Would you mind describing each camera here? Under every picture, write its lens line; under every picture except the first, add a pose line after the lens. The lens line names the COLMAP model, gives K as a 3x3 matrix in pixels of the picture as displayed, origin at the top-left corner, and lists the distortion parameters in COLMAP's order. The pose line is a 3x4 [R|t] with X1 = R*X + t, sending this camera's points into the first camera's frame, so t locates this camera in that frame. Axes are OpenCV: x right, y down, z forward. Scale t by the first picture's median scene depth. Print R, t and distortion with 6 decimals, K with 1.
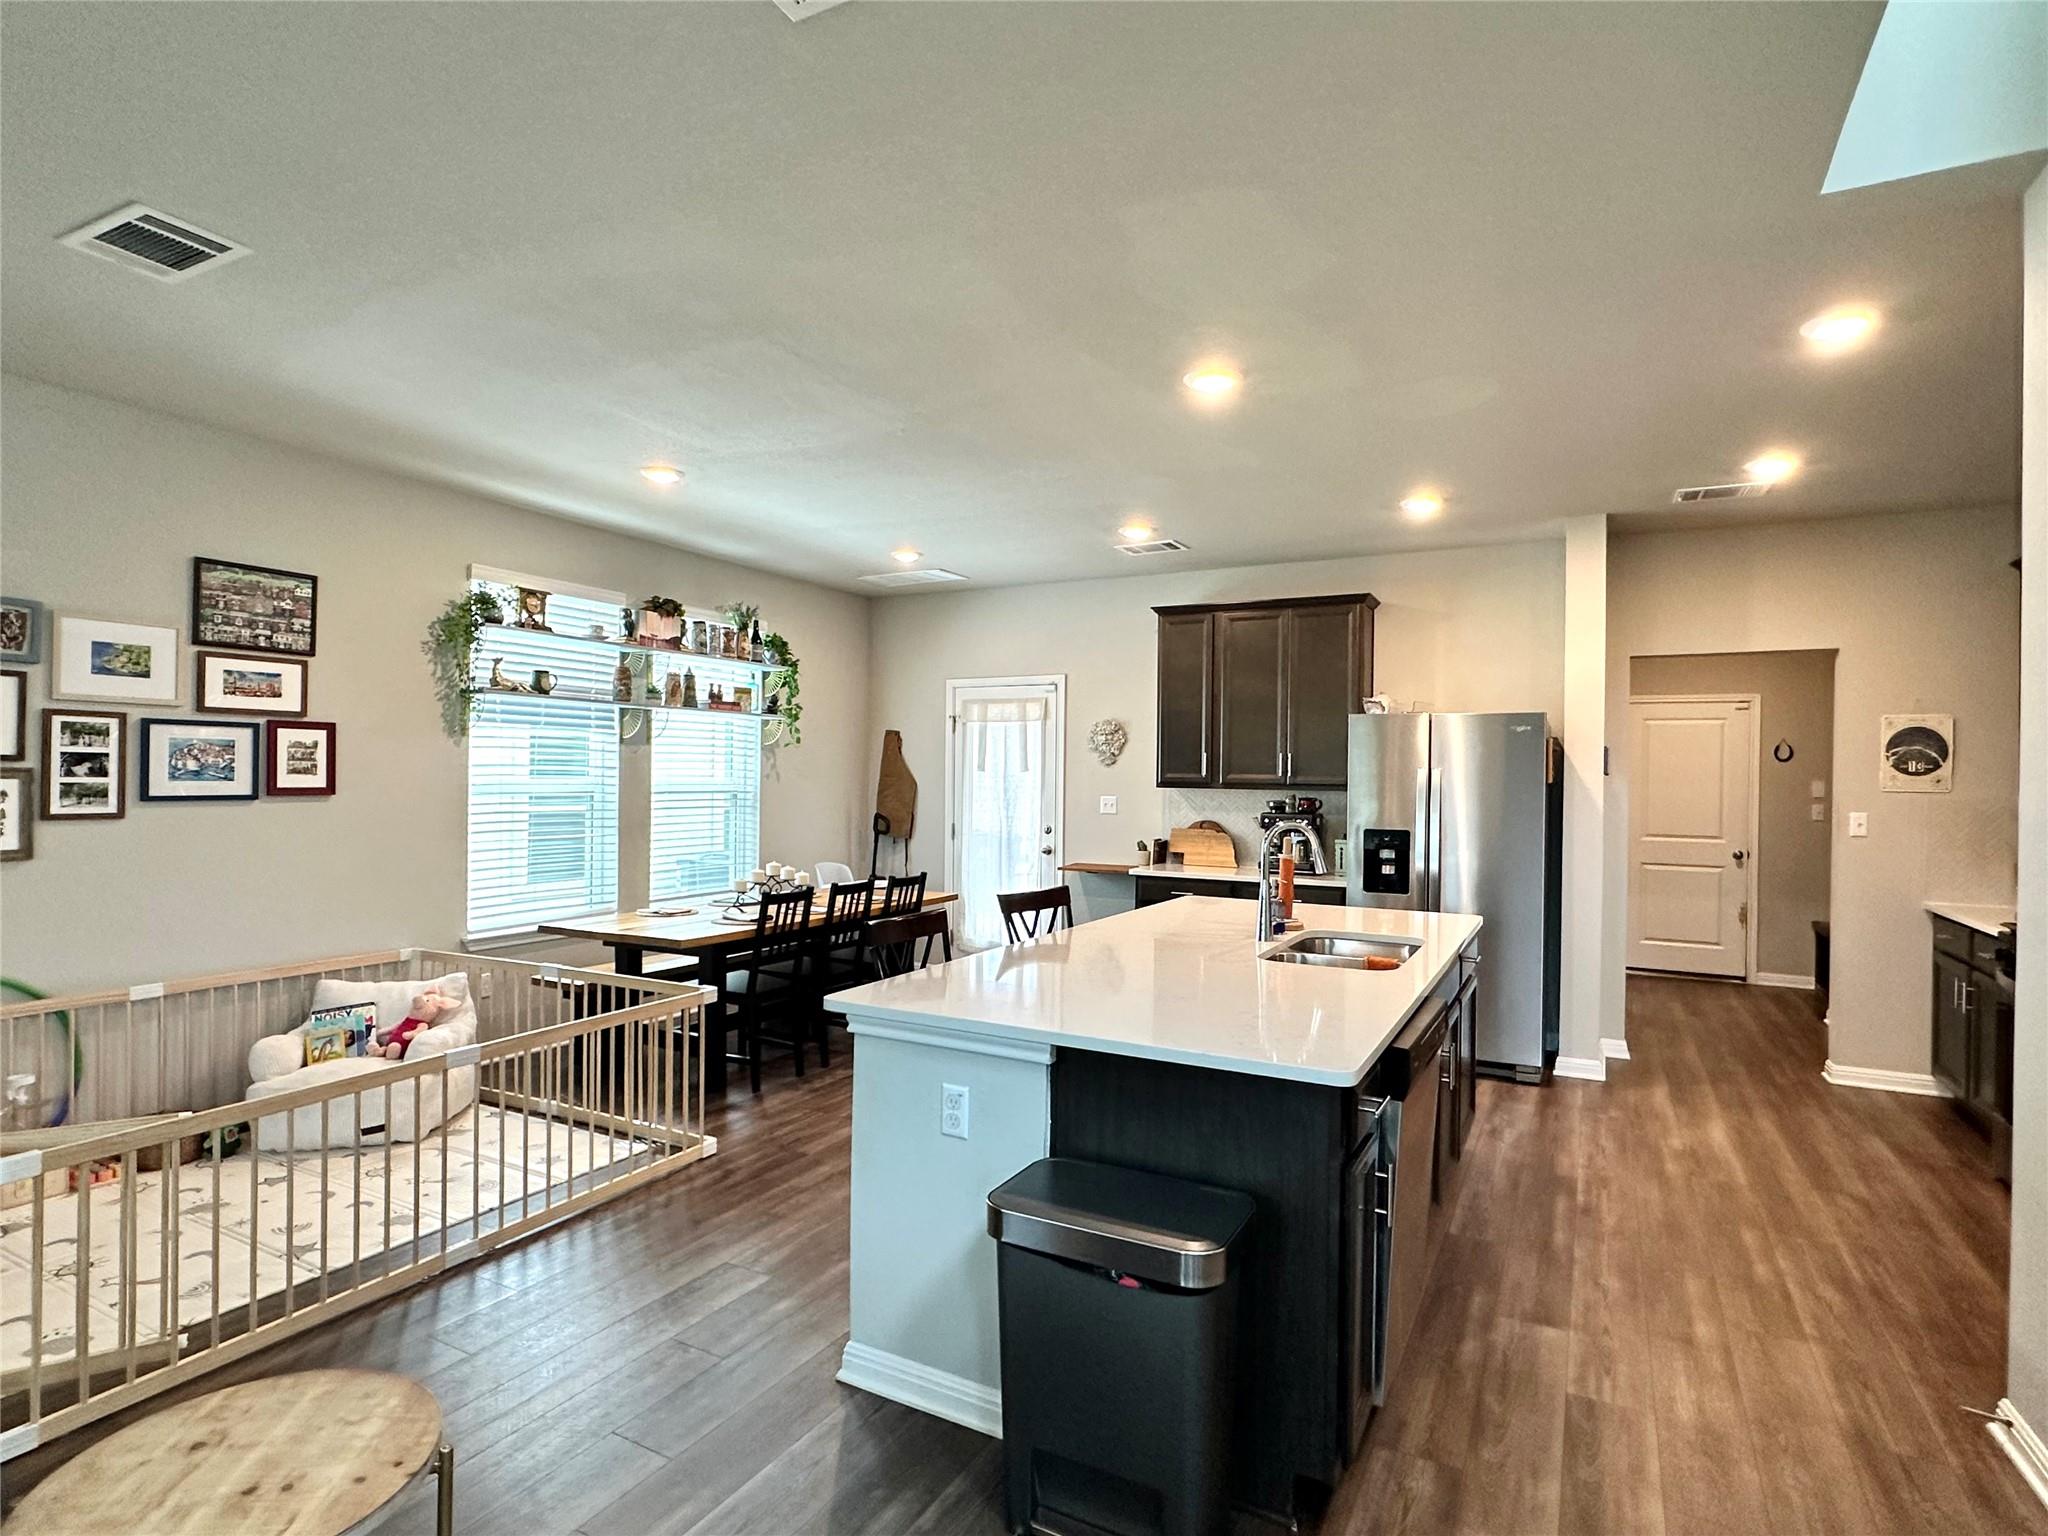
lens RADIAL K [[1051.5, 0, 1019.0], [0, 1051.5, 773.3], [0, 0, 1]] dist [-0.015350, 0.011096]
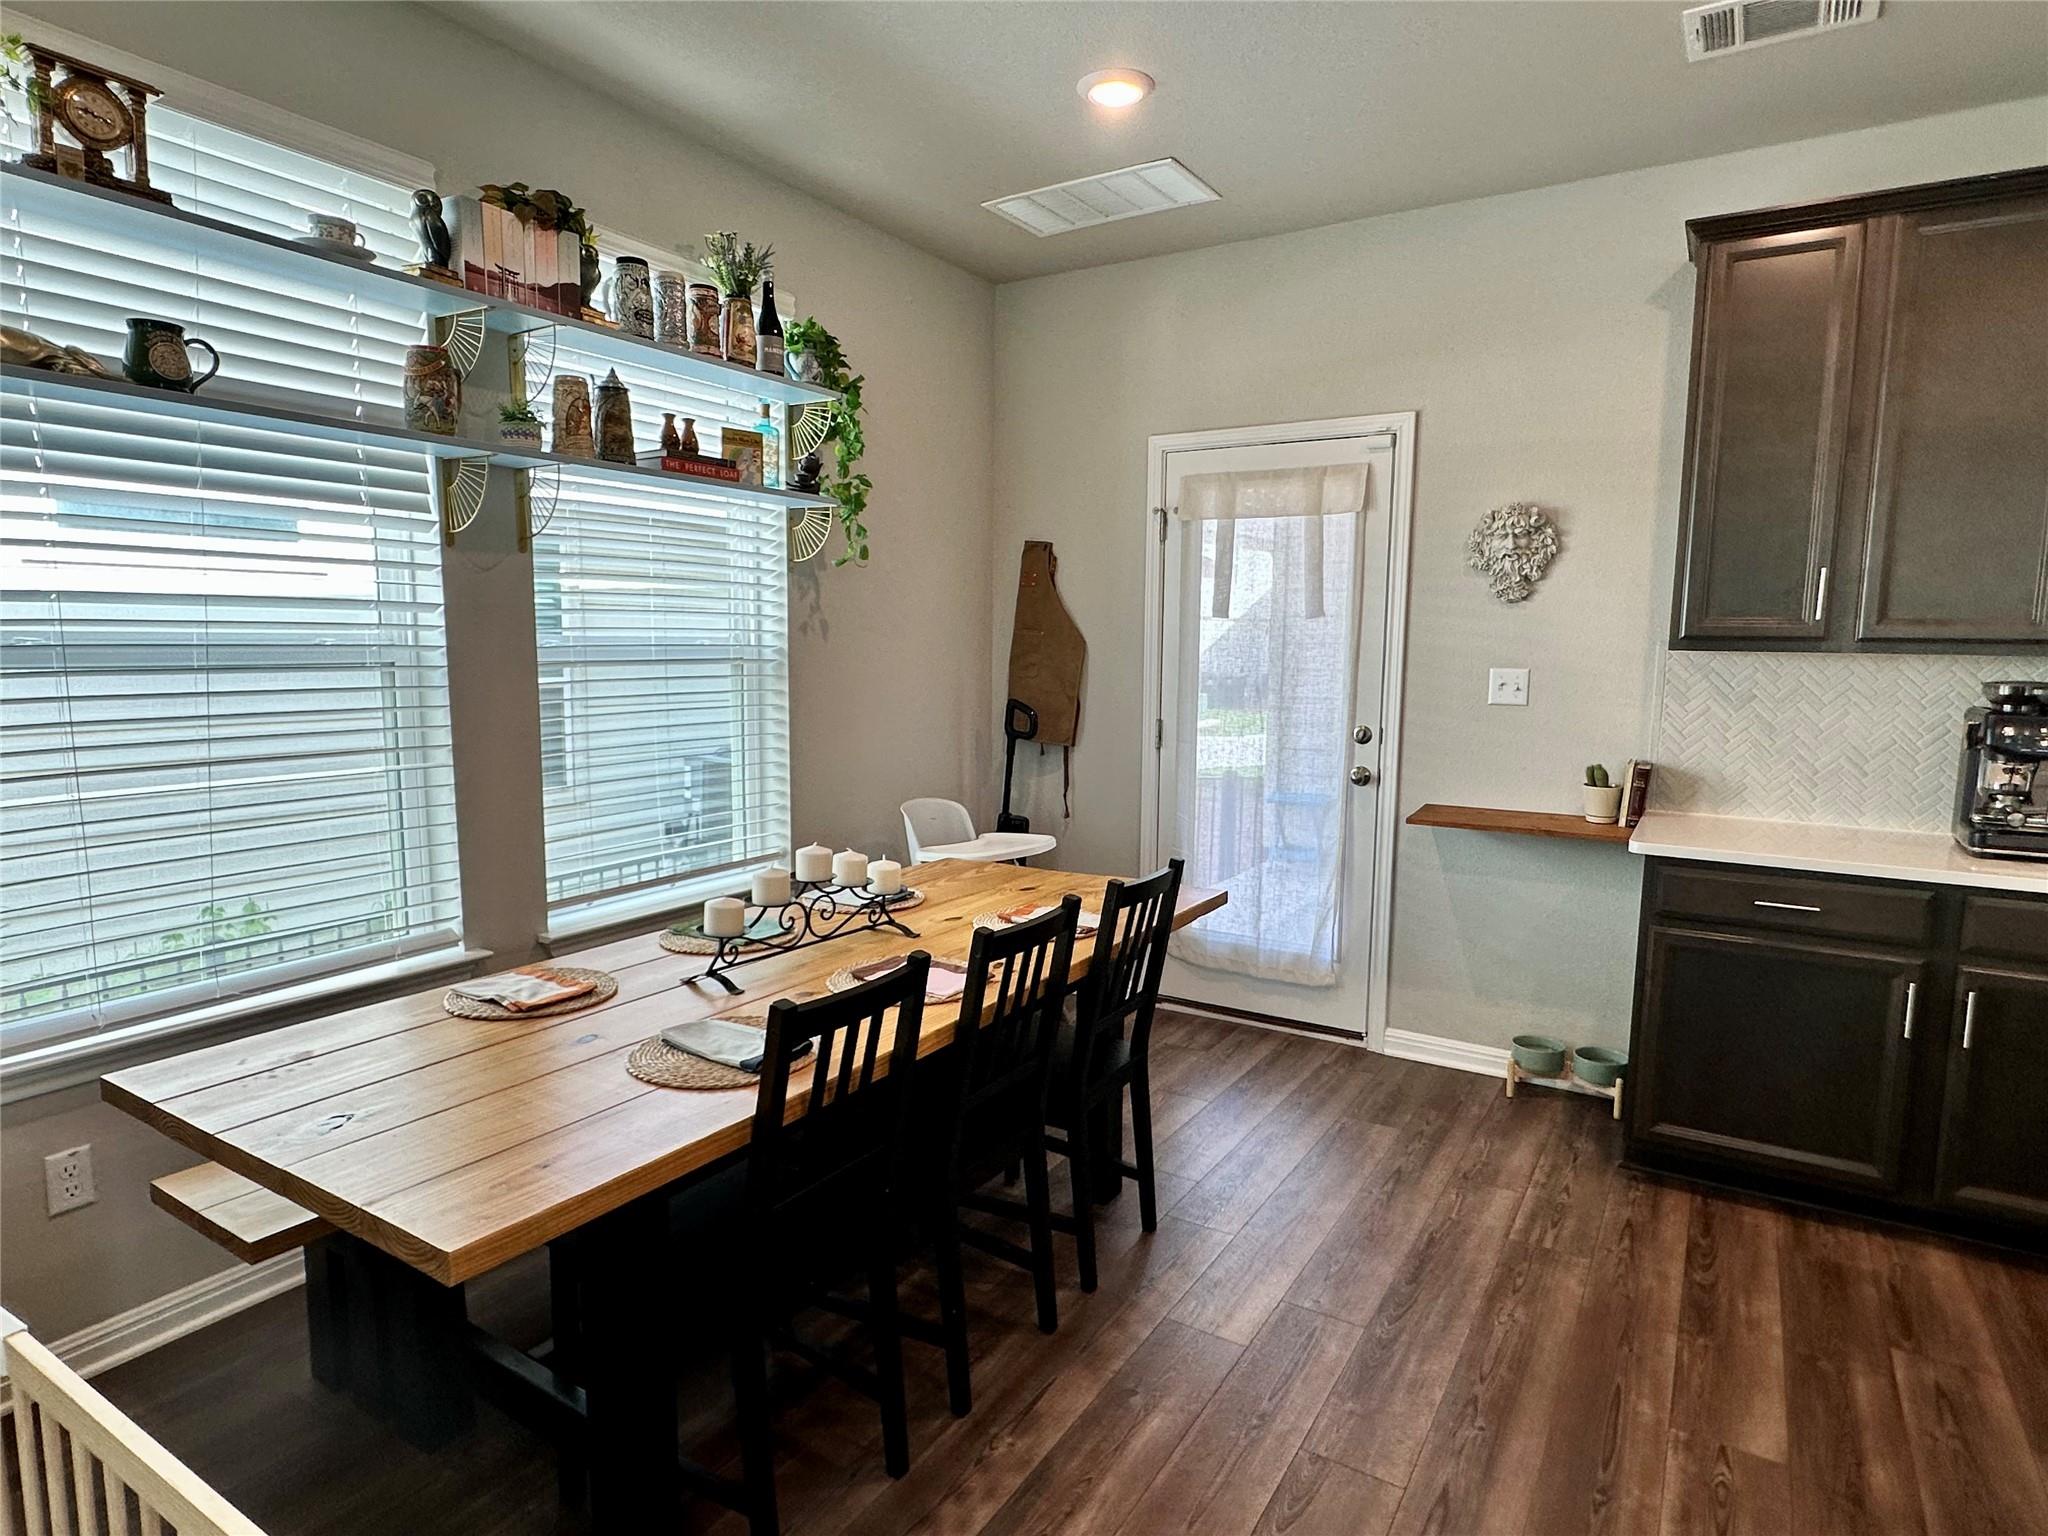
lens RADIAL K [[1133.1, 0, 1012.3], [0, 1133.1, 773.5], [0, 0, 1]] dist [-0.004642, -0.000265]
pose [[0.997464, 0.006551, -0.070874, -0.112201], [0.002186, 0.992466, 0.122502, 0.006102], [0.071142, -0.122346, 0.989934, 0.510906]]
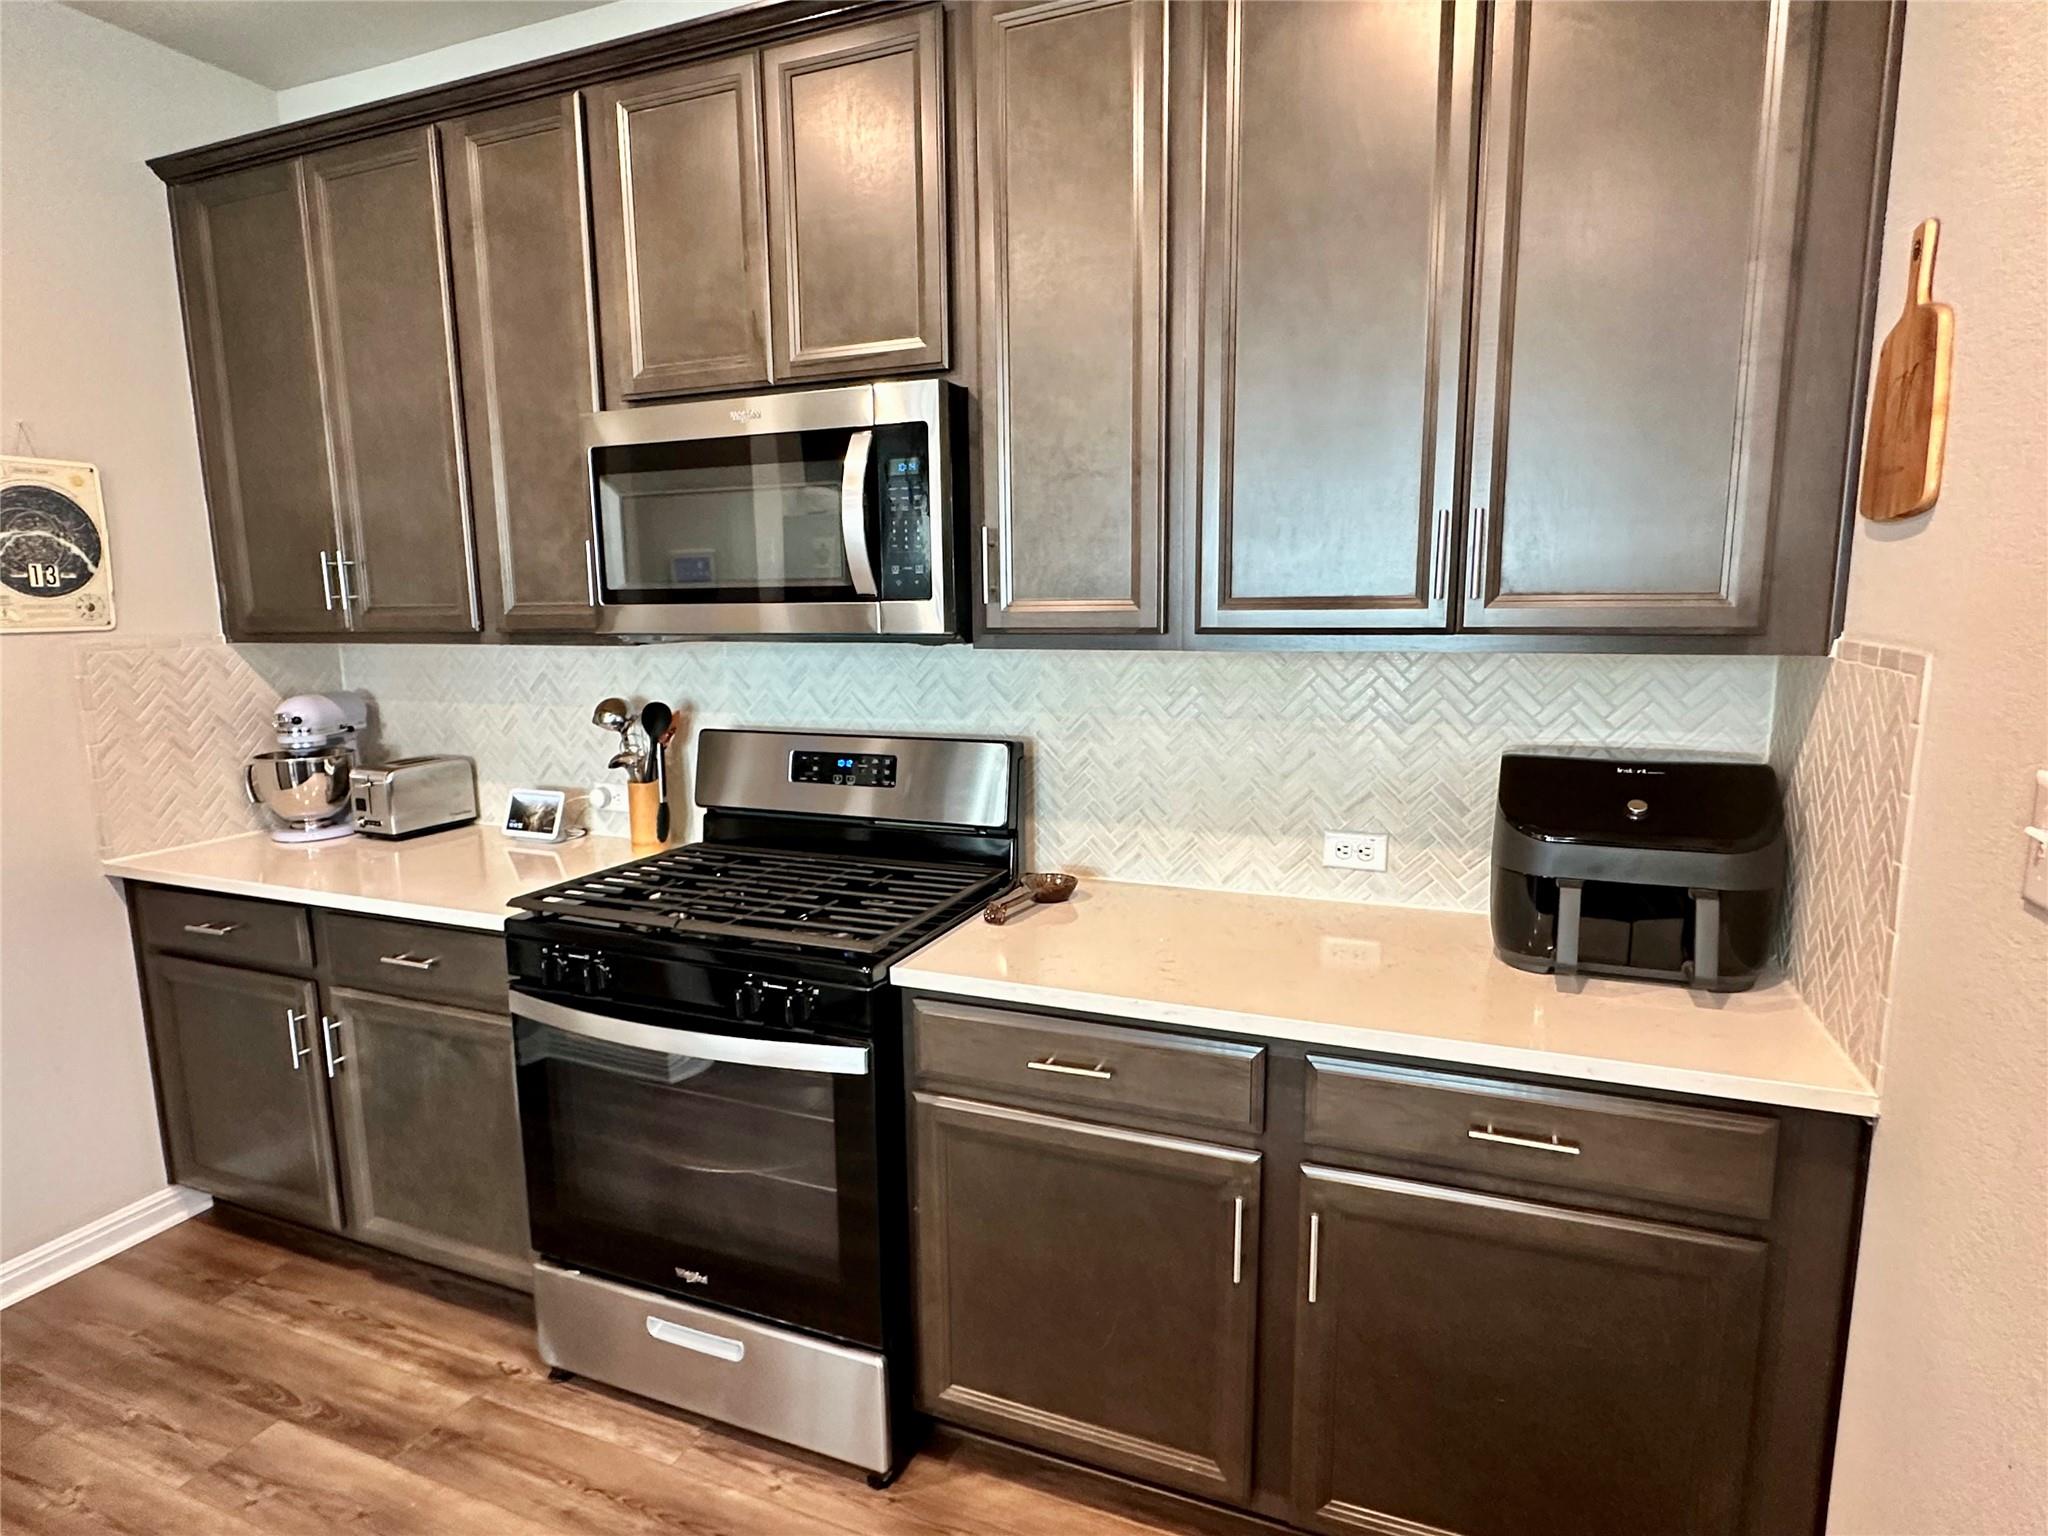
lens RADIAL K [[1133.1, 0, 1021.3], [0, 1133.1, 784.1], [0, 0, 1]] dist [-0.004642, -0.000265]
pose [[-0.103259, -0.177852, 0.978625, 0.248805], [0.006620, 0.983739, 0.179480, -0.002068], [-0.994632, 0.025011, -0.100403, 0.493601]]
